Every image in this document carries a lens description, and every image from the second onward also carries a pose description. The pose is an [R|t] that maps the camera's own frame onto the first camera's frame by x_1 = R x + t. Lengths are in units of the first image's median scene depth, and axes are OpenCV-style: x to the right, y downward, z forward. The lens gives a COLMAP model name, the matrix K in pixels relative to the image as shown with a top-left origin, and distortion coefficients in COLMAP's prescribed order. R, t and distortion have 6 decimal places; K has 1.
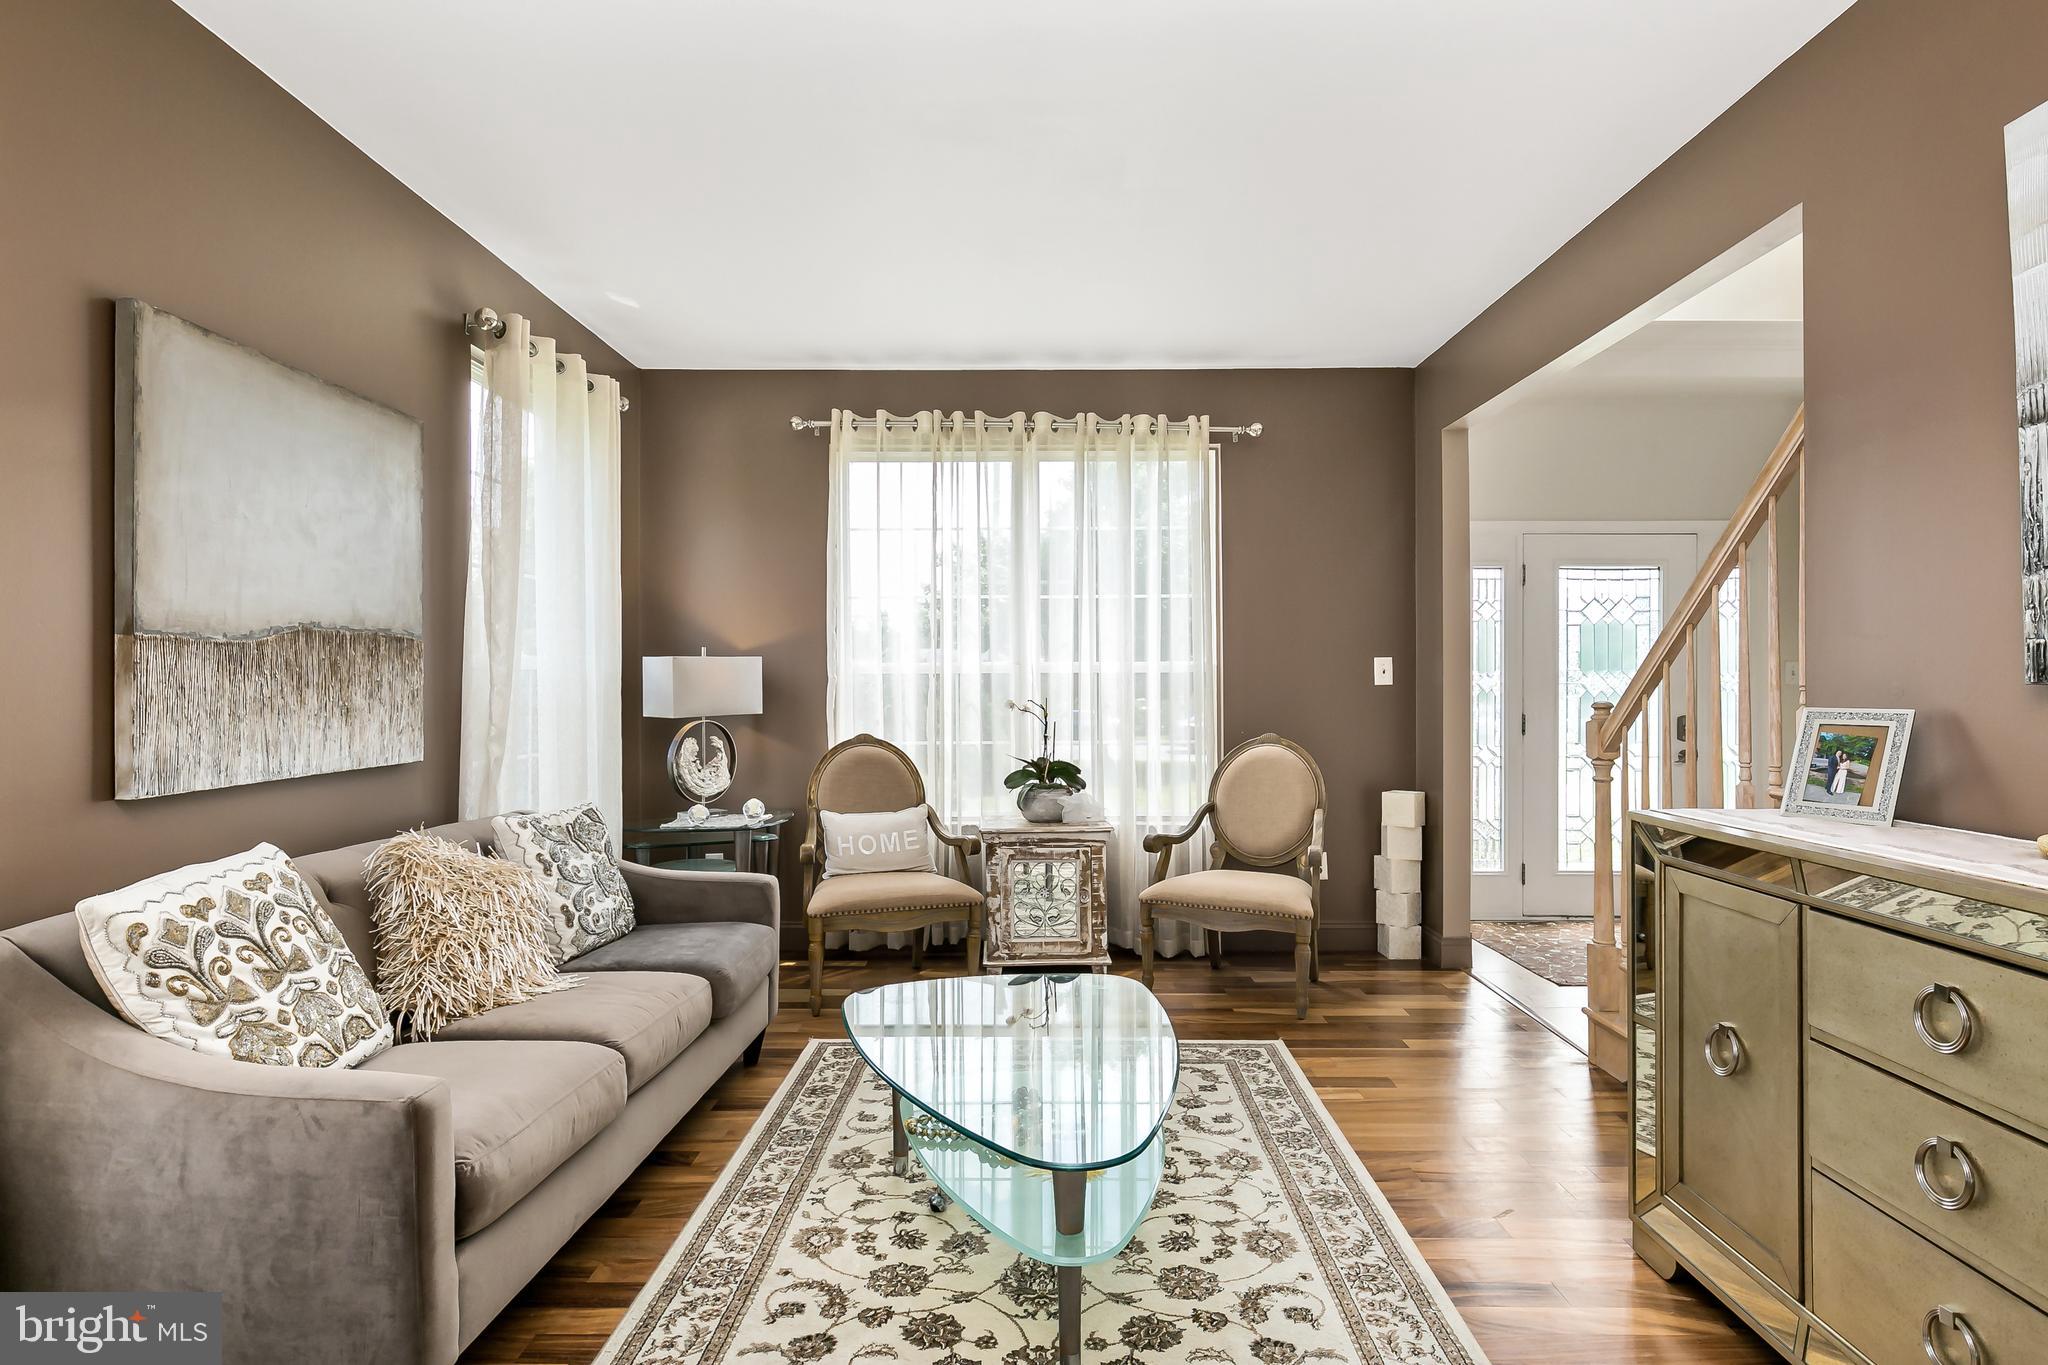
lens RADIAL K [[1089.0, 0, 1028.6], [0, 1089.0, 681.8], [0, 0, 1]] dist [0.003668, 0.000114]
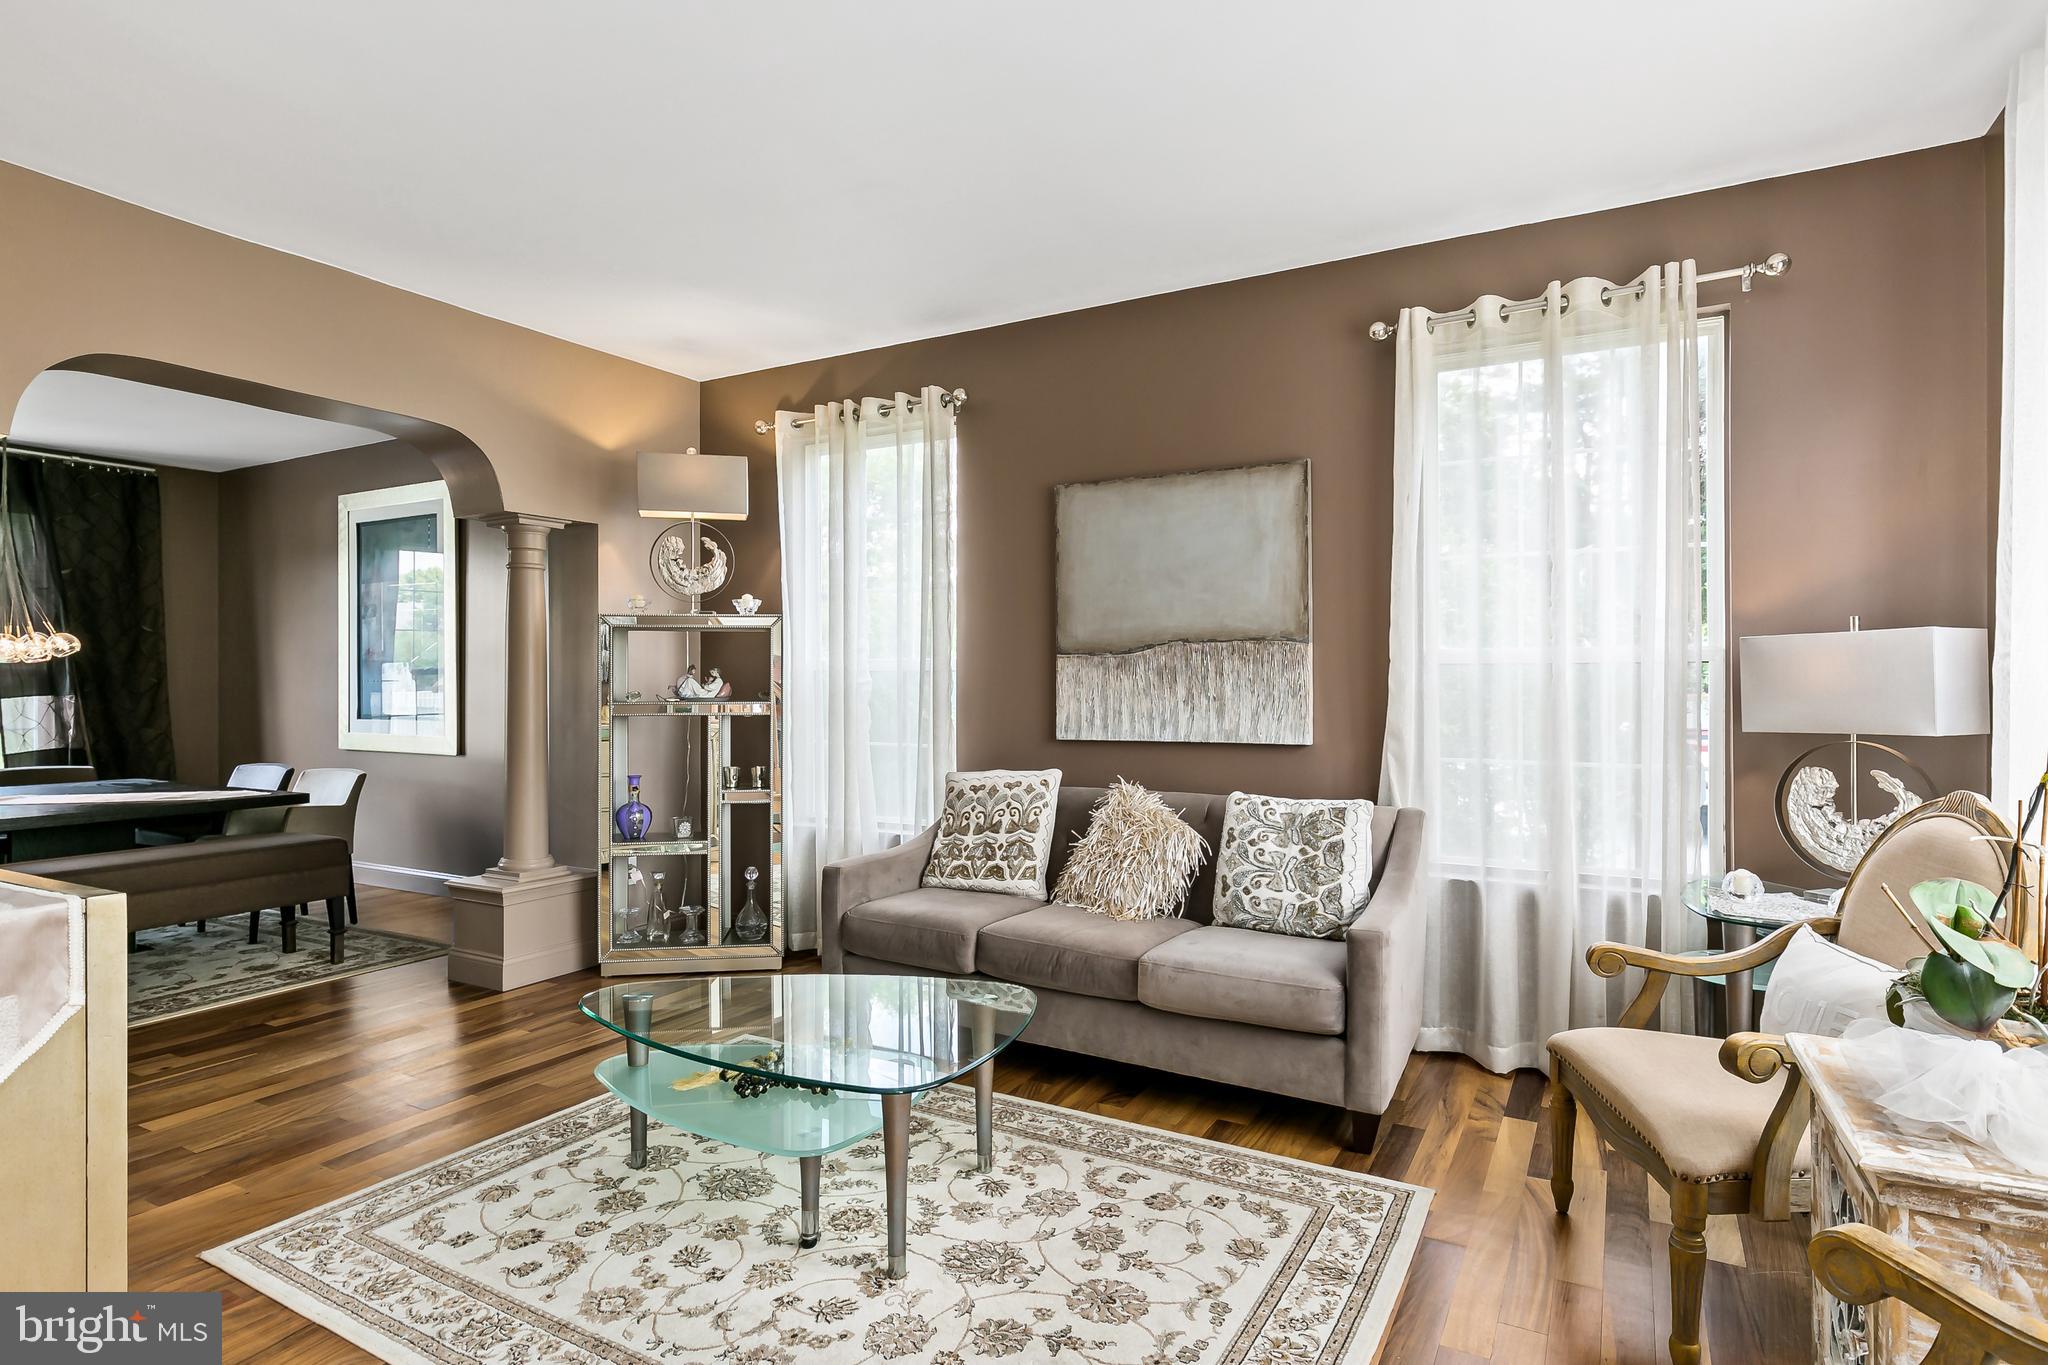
lens RADIAL K [[1084.3, 0, 1025.4], [0, 1084.3, 688.0], [0, 0, 1]] dist [0.001689, 0.000274]
pose [[-0.493852, 0.009408, -0.869495, 0.804818], [0.006378, 0.999954, 0.007196, 0.000489], [0.869523, -0.001992, -0.493889, 1.692422]]
